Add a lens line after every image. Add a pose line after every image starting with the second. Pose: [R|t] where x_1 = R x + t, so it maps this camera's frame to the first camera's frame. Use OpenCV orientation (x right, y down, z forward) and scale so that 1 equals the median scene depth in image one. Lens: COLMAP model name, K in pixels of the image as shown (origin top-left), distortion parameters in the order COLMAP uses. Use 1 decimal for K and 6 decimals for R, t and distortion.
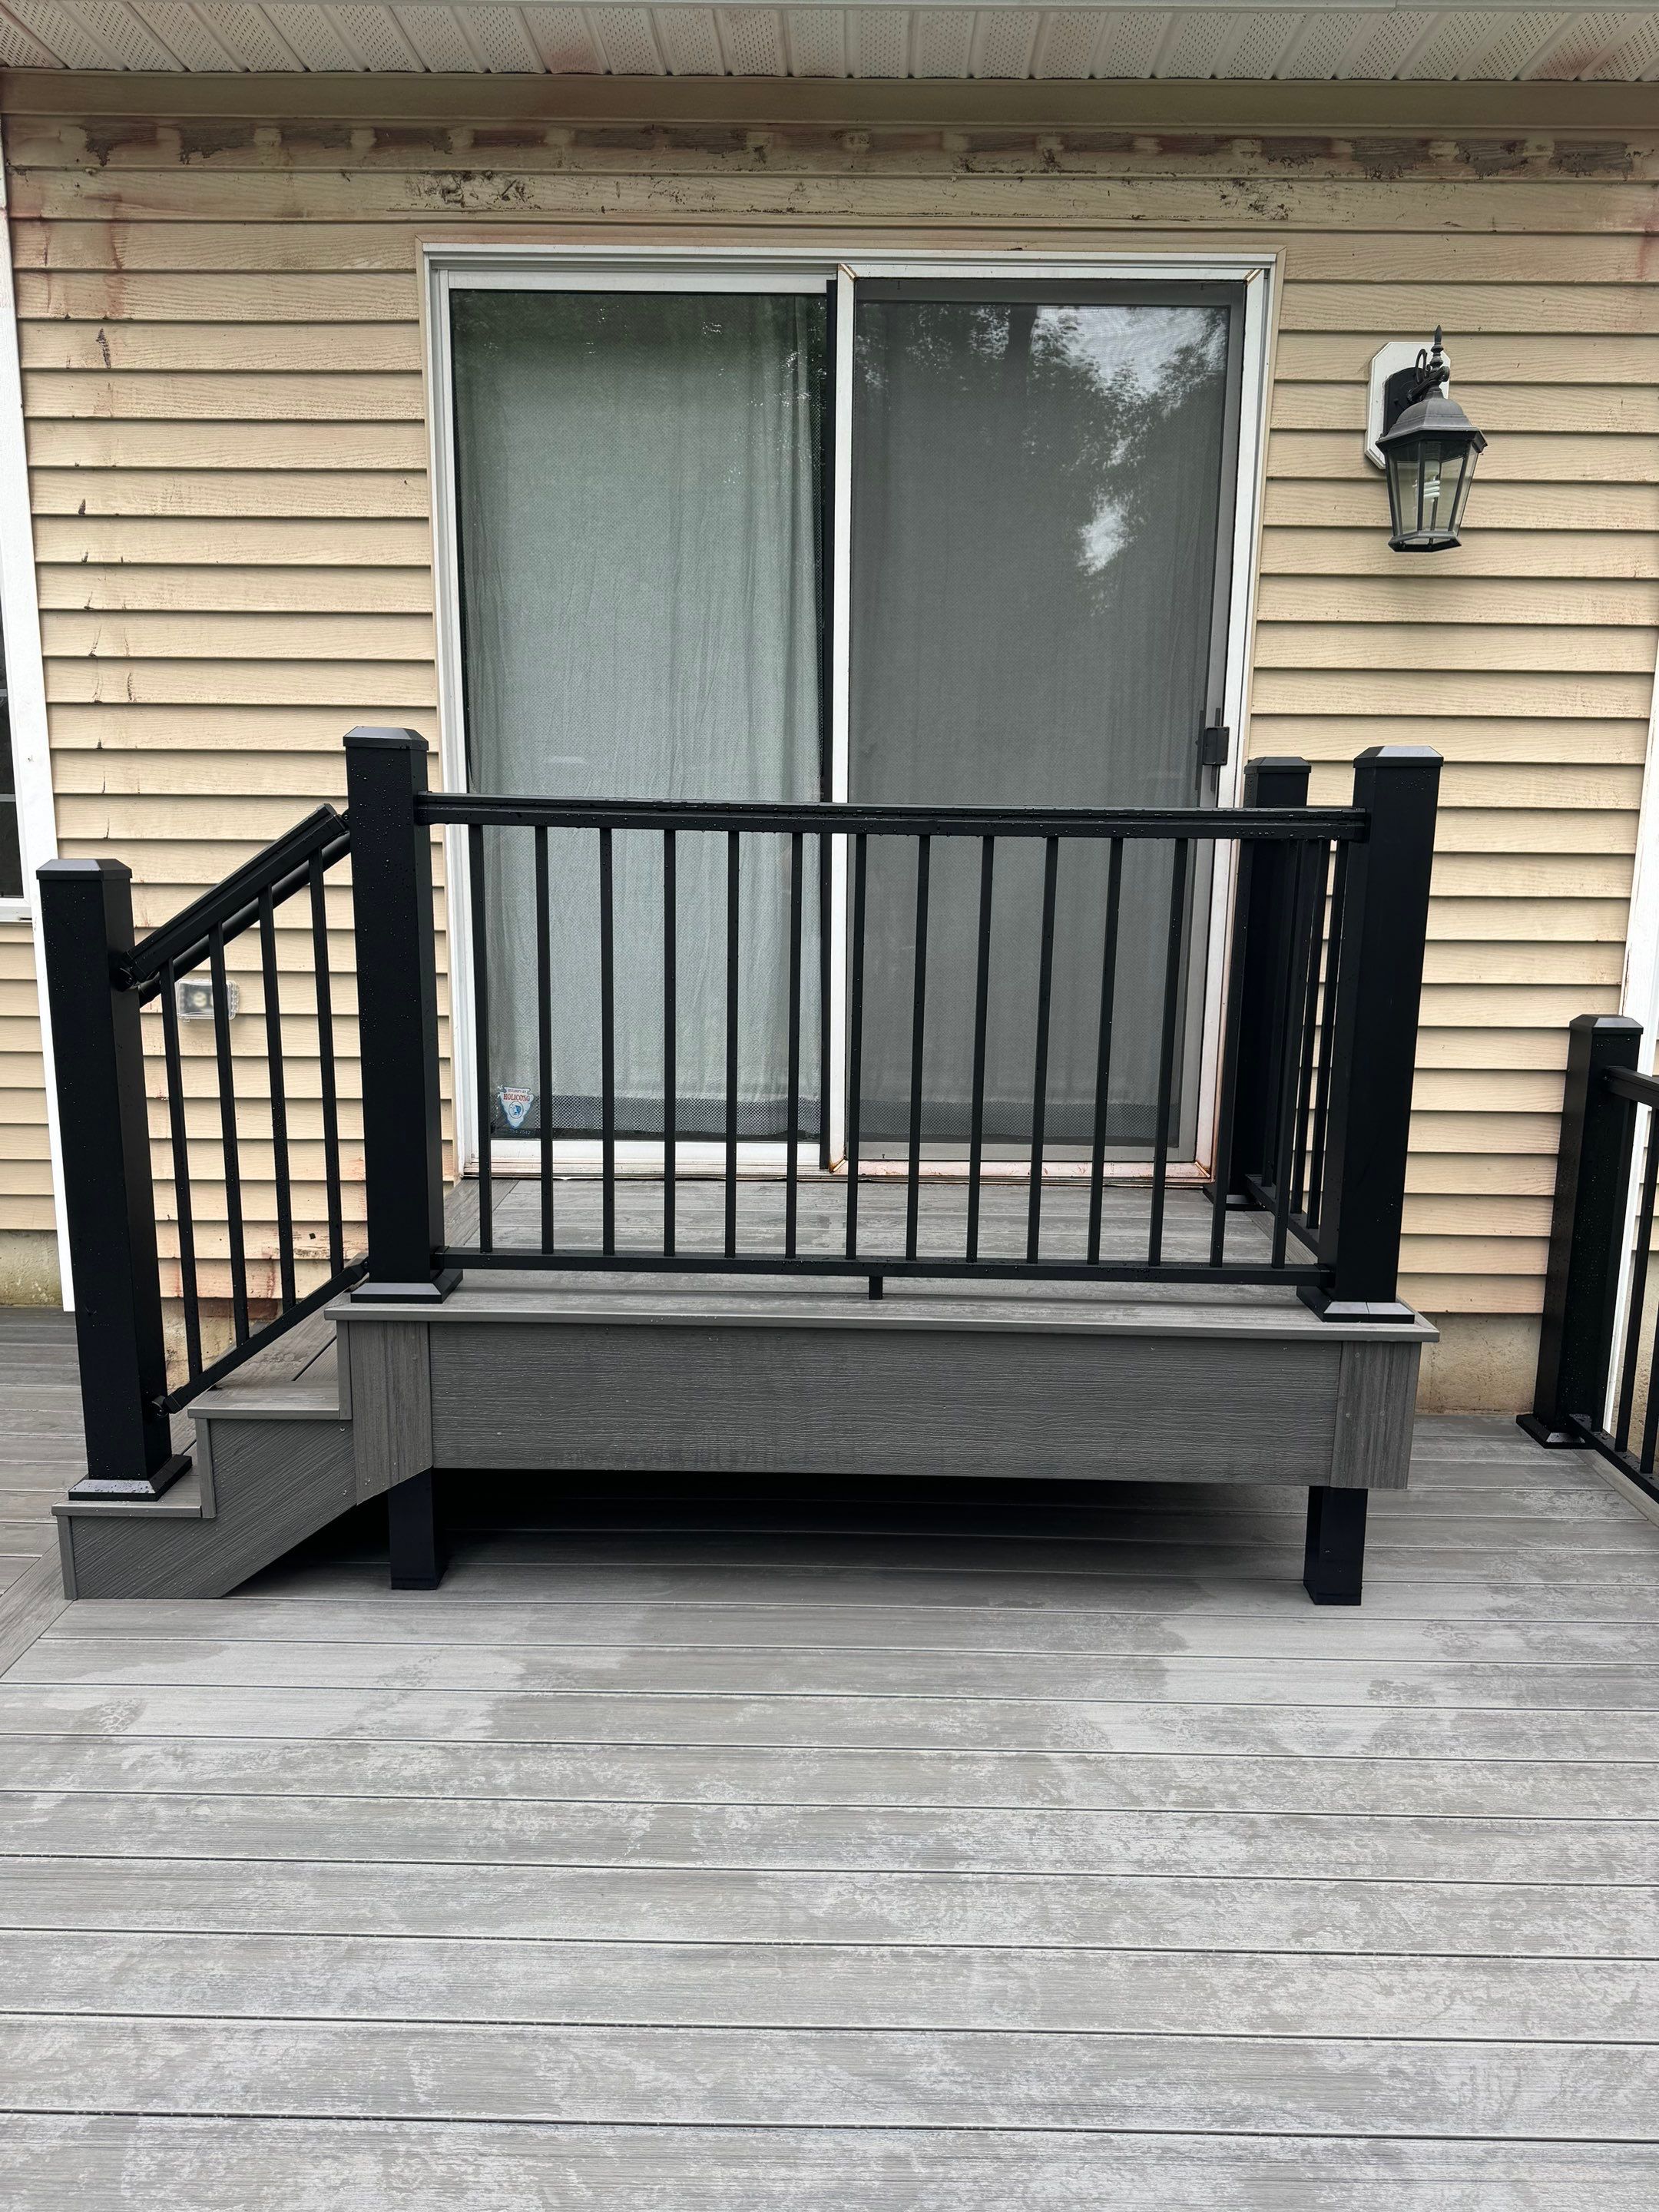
lens RADIAL K [[1564.8, 0, 833.1], [0, 1564.8, 1085.1], [0, 0, 1]] dist [0.071868, -0.071912]
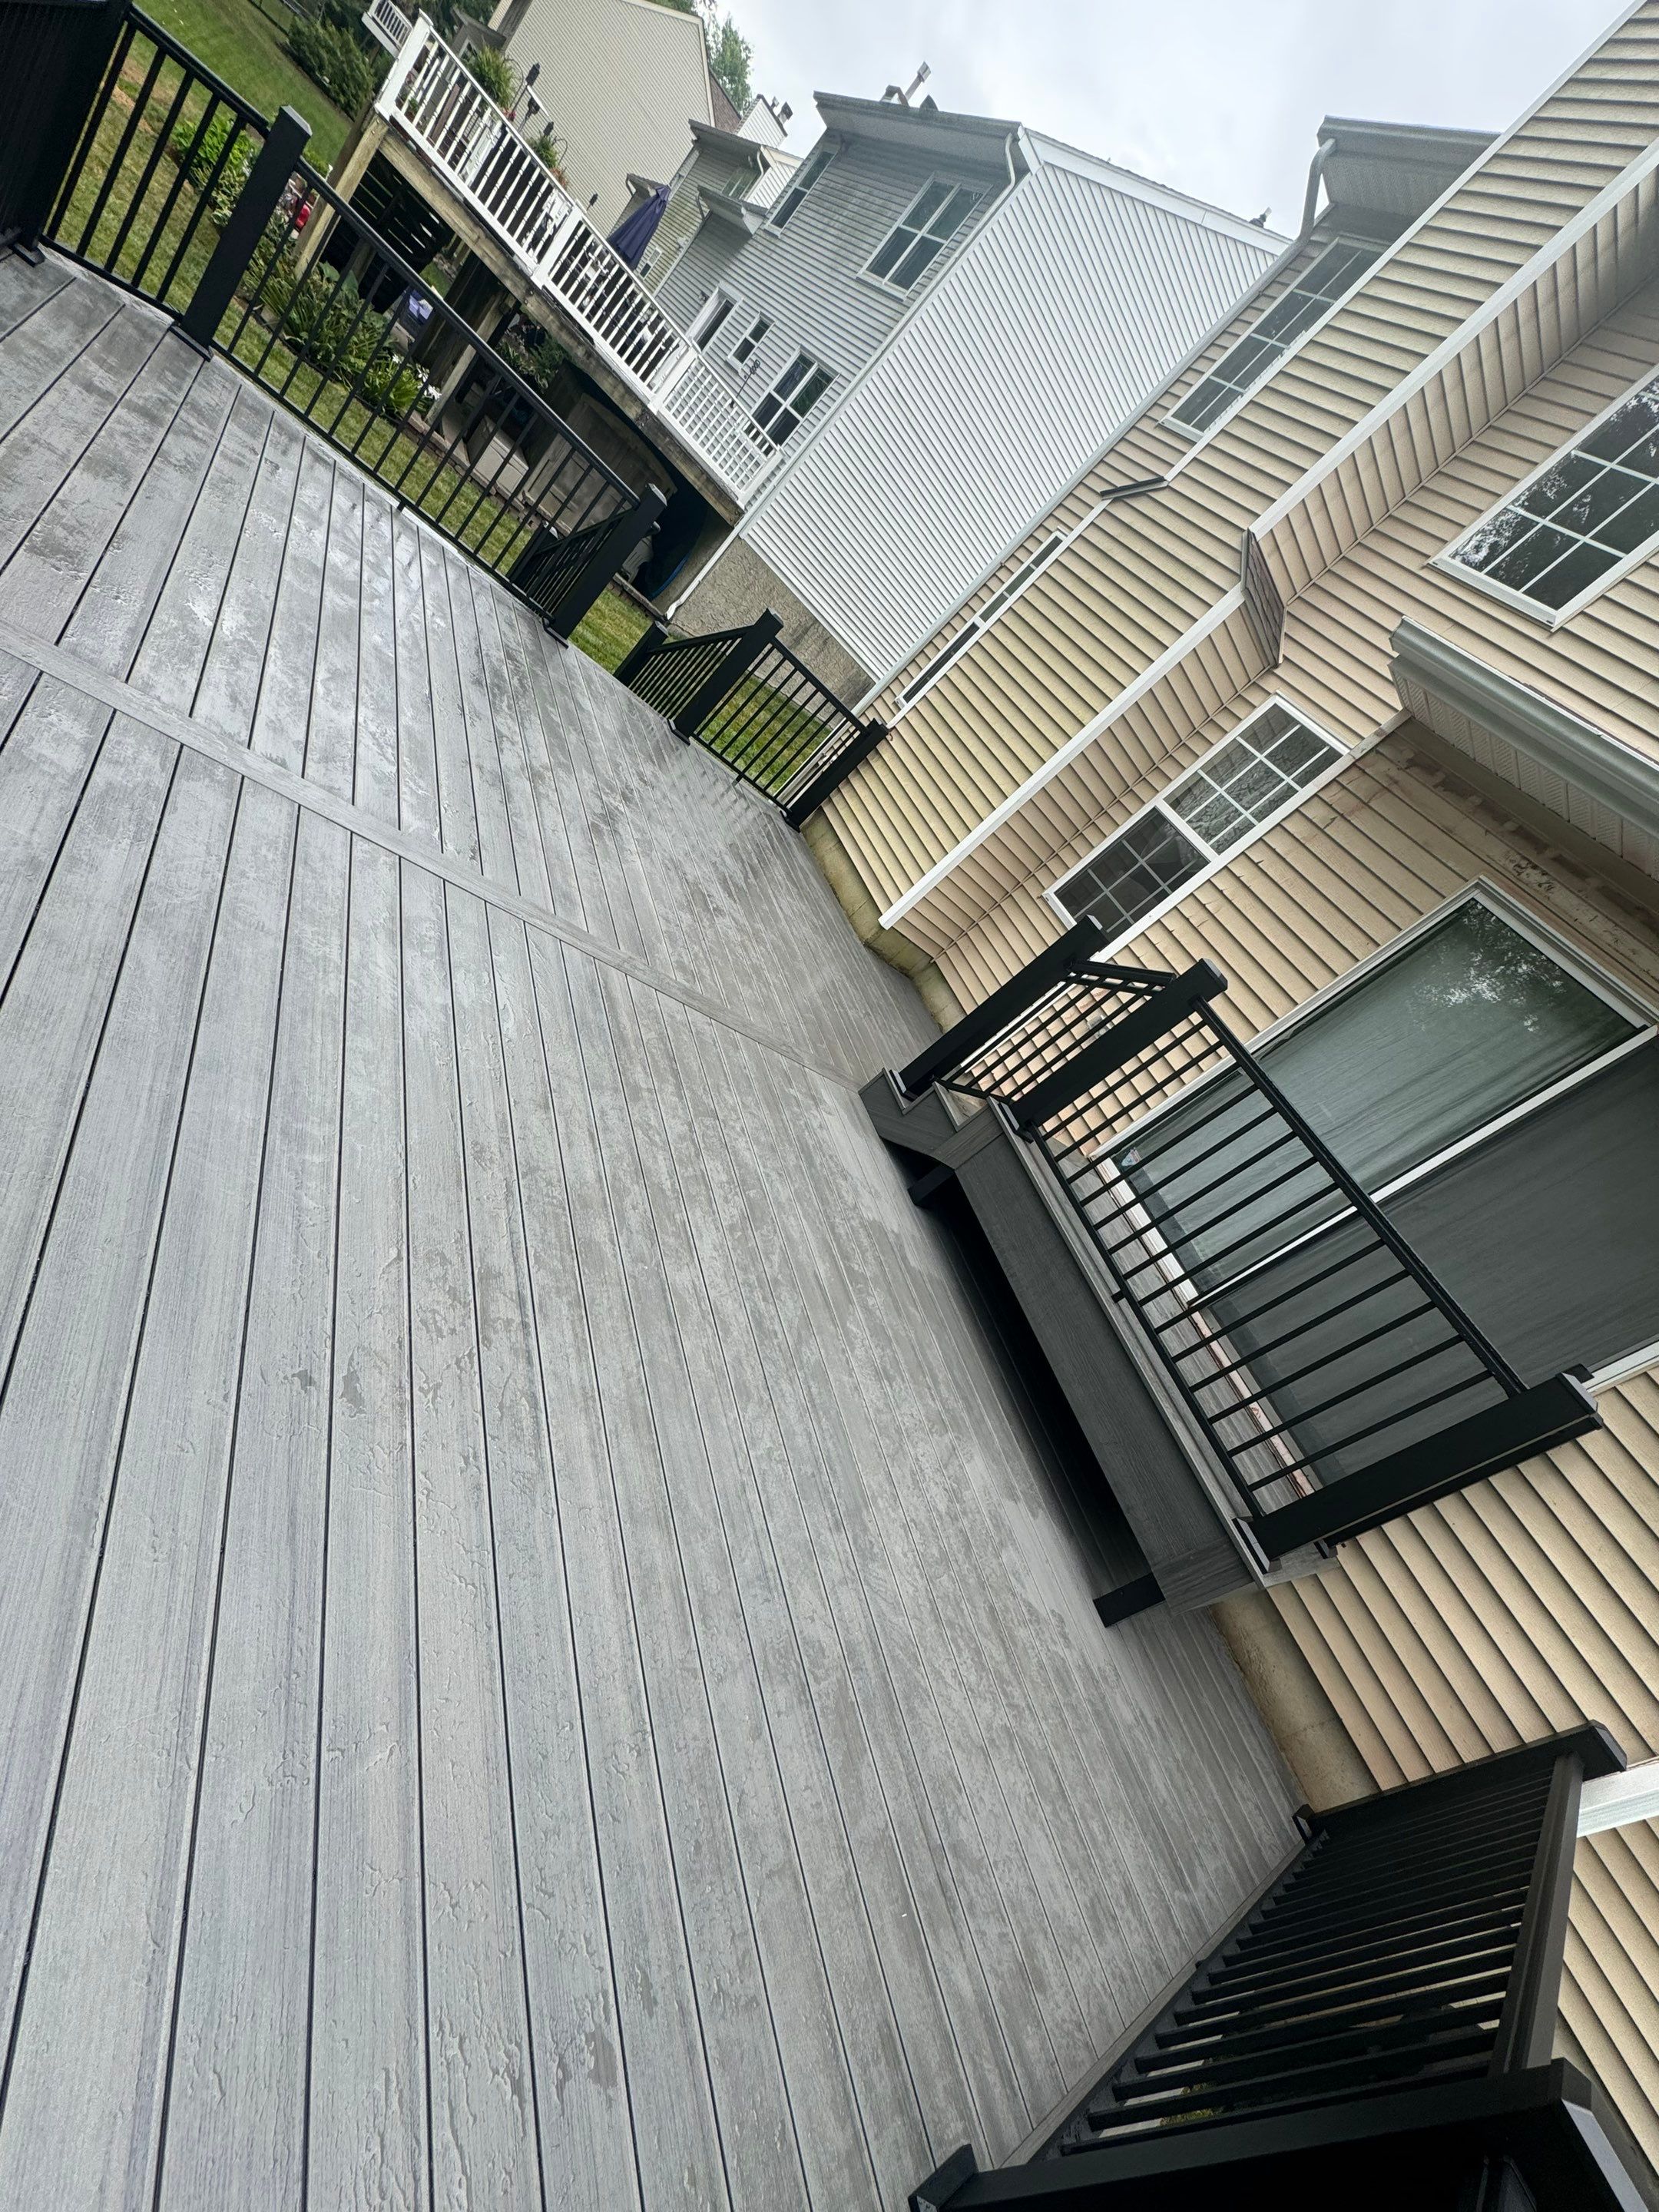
lens RADIAL K [[878.3, 0, 829.5], [0, 878.3, 1106.0], [0, 0, 1]] dist [-0.001378, -0.000322]
pose [[0.318639, 0.730445, -0.604085, 0.362116], [-0.805070, 0.544951, 0.234289, 0.026757], [0.500332, 0.411677, 0.761702, -0.122852]]
